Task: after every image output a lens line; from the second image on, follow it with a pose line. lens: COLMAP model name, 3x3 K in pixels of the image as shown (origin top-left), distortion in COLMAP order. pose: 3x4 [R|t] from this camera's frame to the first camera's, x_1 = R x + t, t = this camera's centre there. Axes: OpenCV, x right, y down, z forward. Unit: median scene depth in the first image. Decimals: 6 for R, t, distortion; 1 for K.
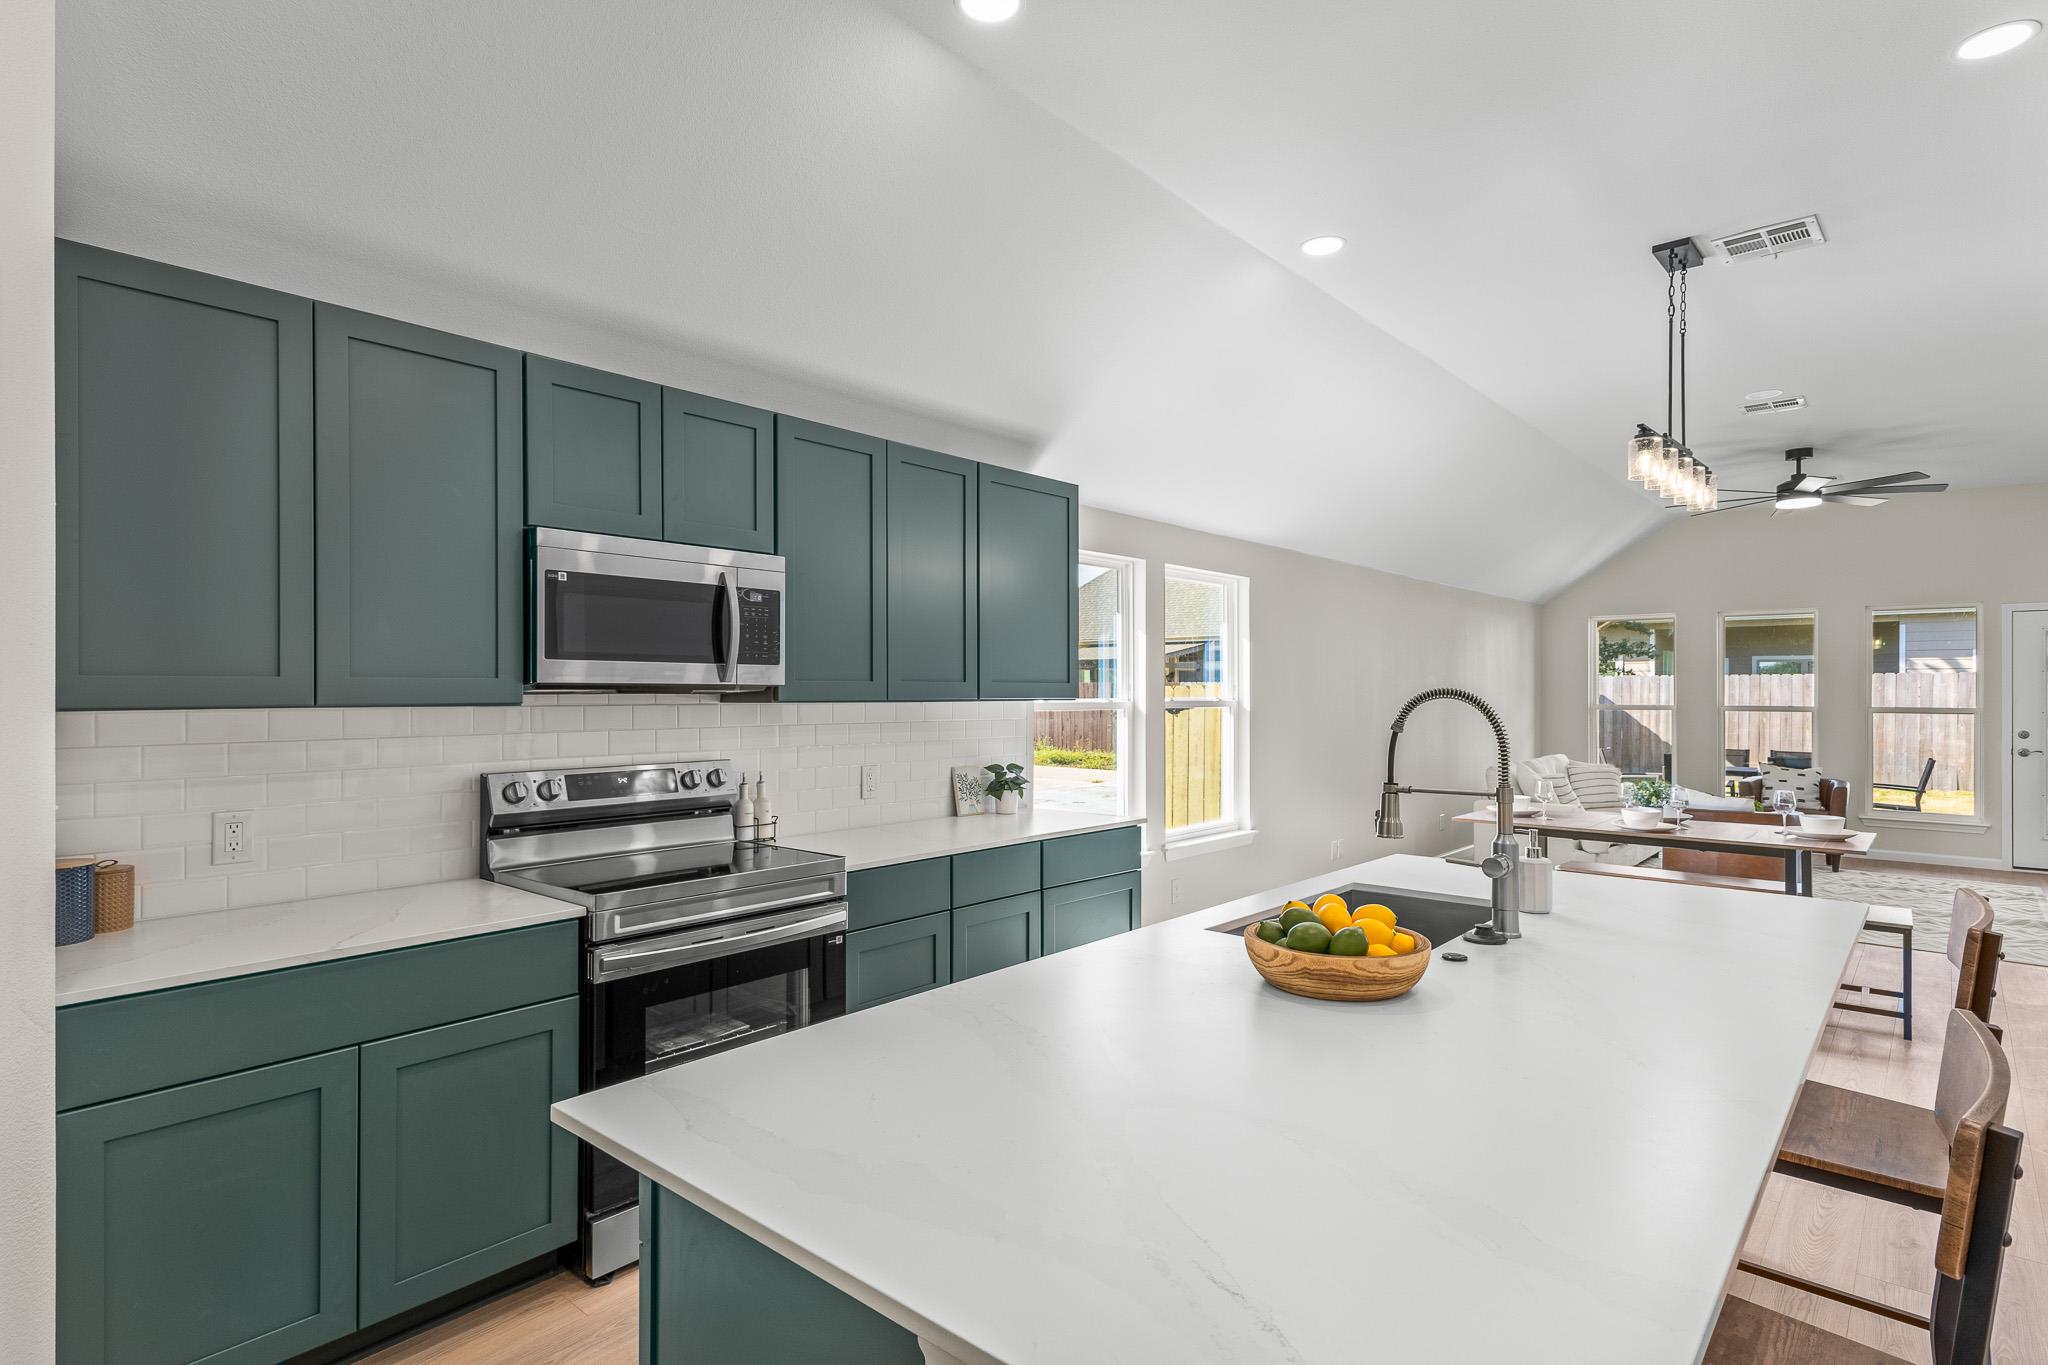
lens RADIAL K [[1064.1, 0, 1024.0], [0, 1064.1, 682.5], [0, 0, 1]] dist [0.046216, 0.000031]
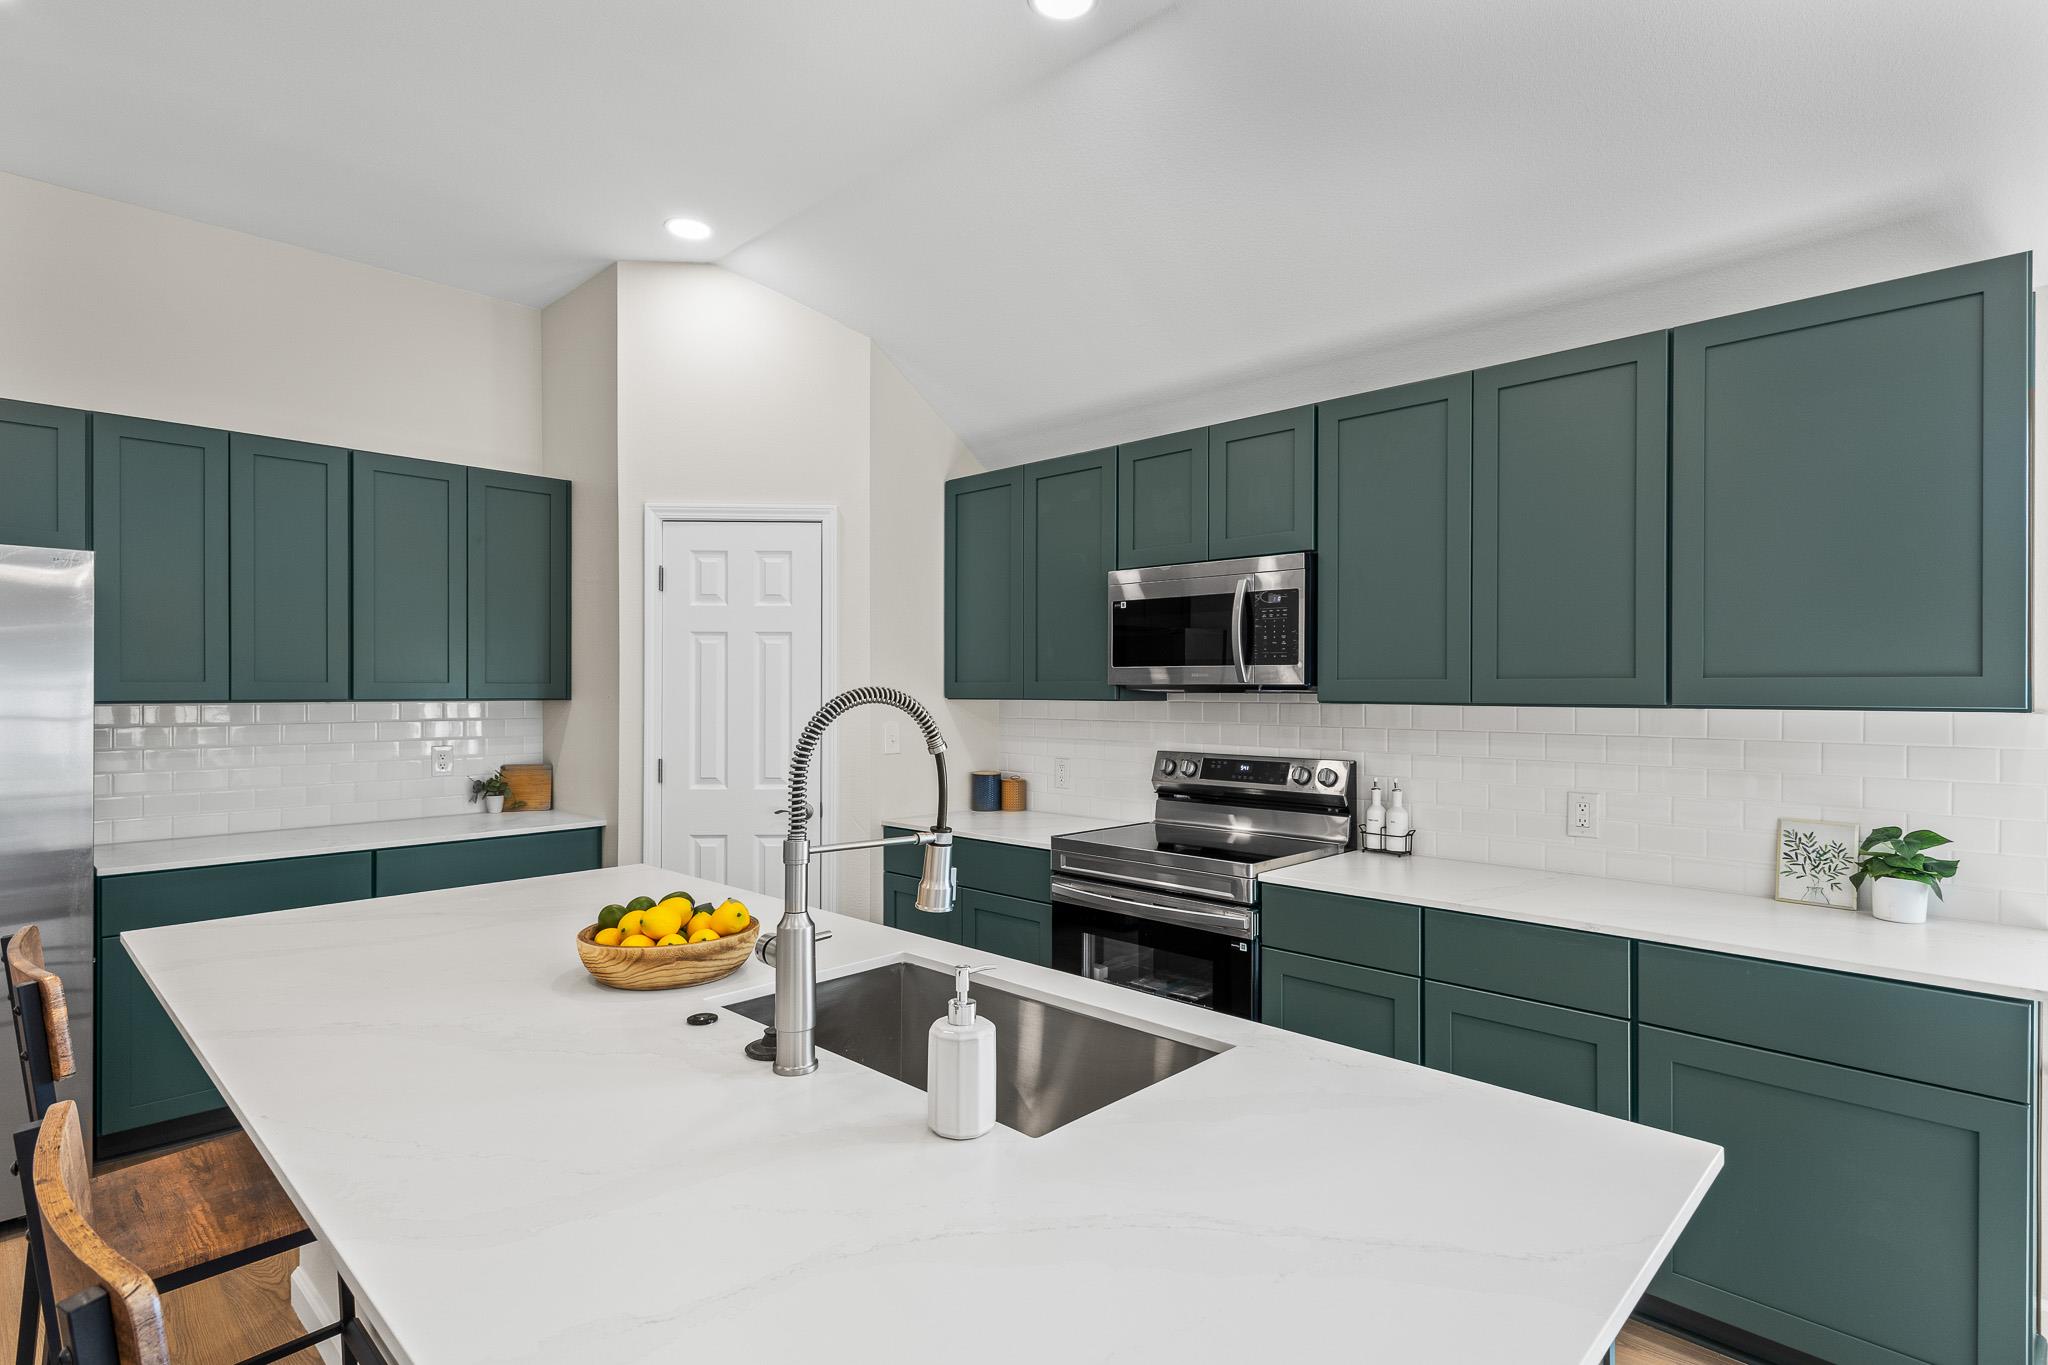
lens RADIAL K [[1010.2, 0, 1024.0], [0, 1010.2, 682.5], [0, 0, 1]] dist [-0.001019, 0.000202]
pose [[-0.055599, -0.006819, -0.998430, 0.713886], [0.006012, 0.999956, -0.007164, 0.005340], [0.998435, -0.006401, -0.055556, 0.805727]]
